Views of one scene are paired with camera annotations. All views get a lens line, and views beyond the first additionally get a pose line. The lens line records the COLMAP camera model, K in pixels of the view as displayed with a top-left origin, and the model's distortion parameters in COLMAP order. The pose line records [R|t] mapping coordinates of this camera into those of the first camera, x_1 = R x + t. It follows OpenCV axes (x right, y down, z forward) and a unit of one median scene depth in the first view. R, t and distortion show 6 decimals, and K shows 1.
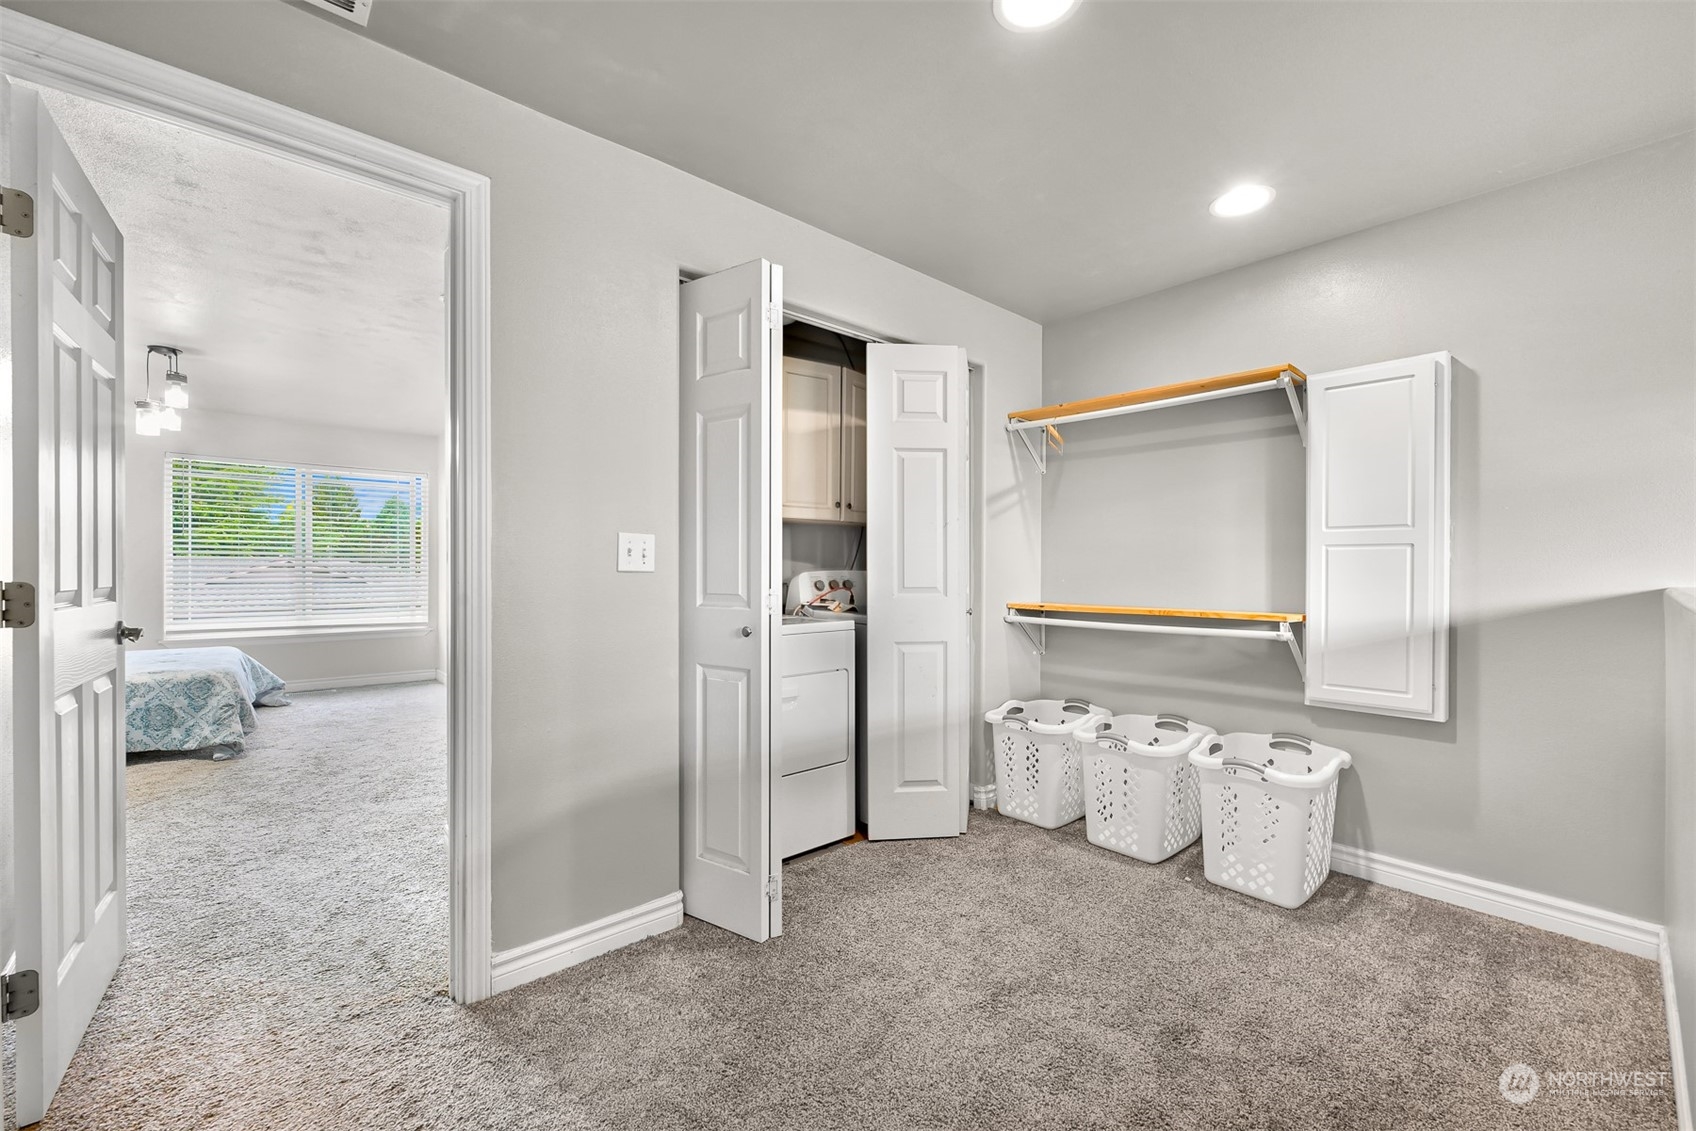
lens RADIAL K [[678.2, 0, 849.1], [0, 678.2, 569.7], [0, 0, 1]] dist [-0.000225, -0.000015]
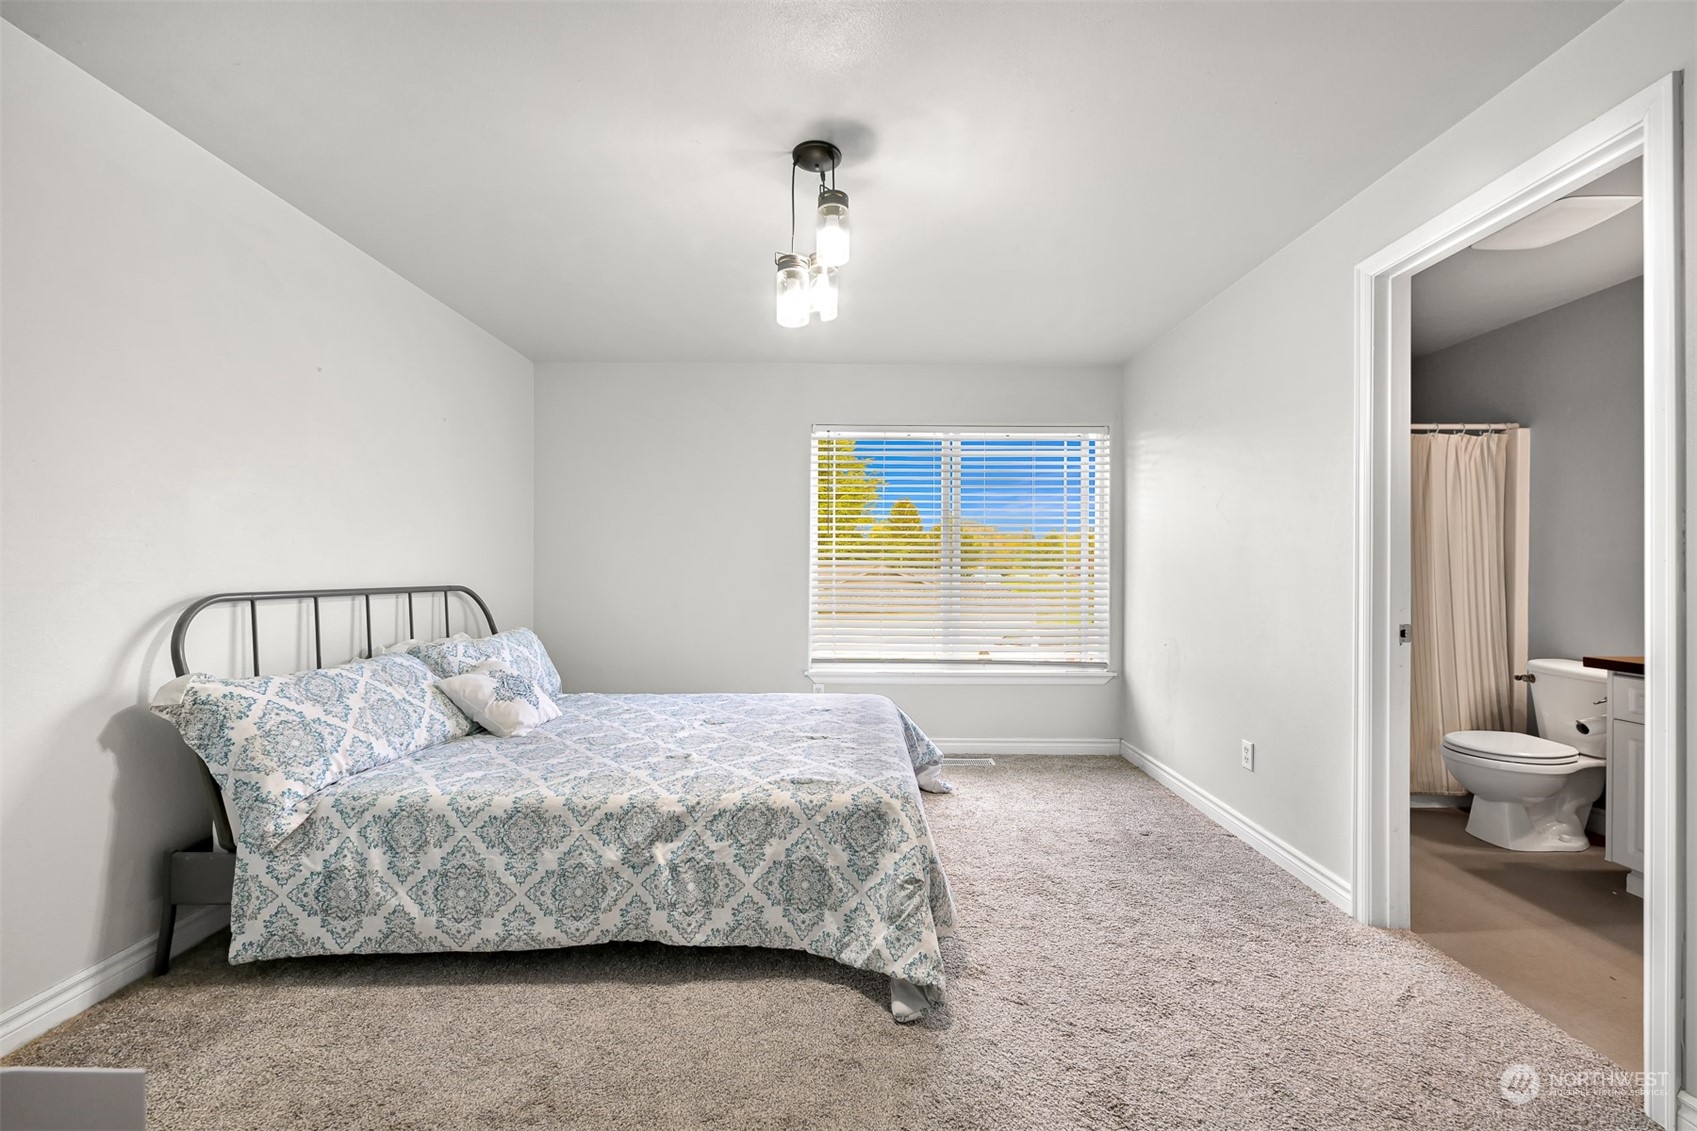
lens RADIAL K [[678.6, 0, 849.6], [0, 678.6, 569.7], [0, 0, 1]] dist [-0.000225, -0.000015]
pose [[0.746929, -0.001579, -0.664902, -0.655598], [-0.004536, 0.999962, -0.007471, -0.004473], [0.664888, 0.008596, 0.746893, 0.641133]]
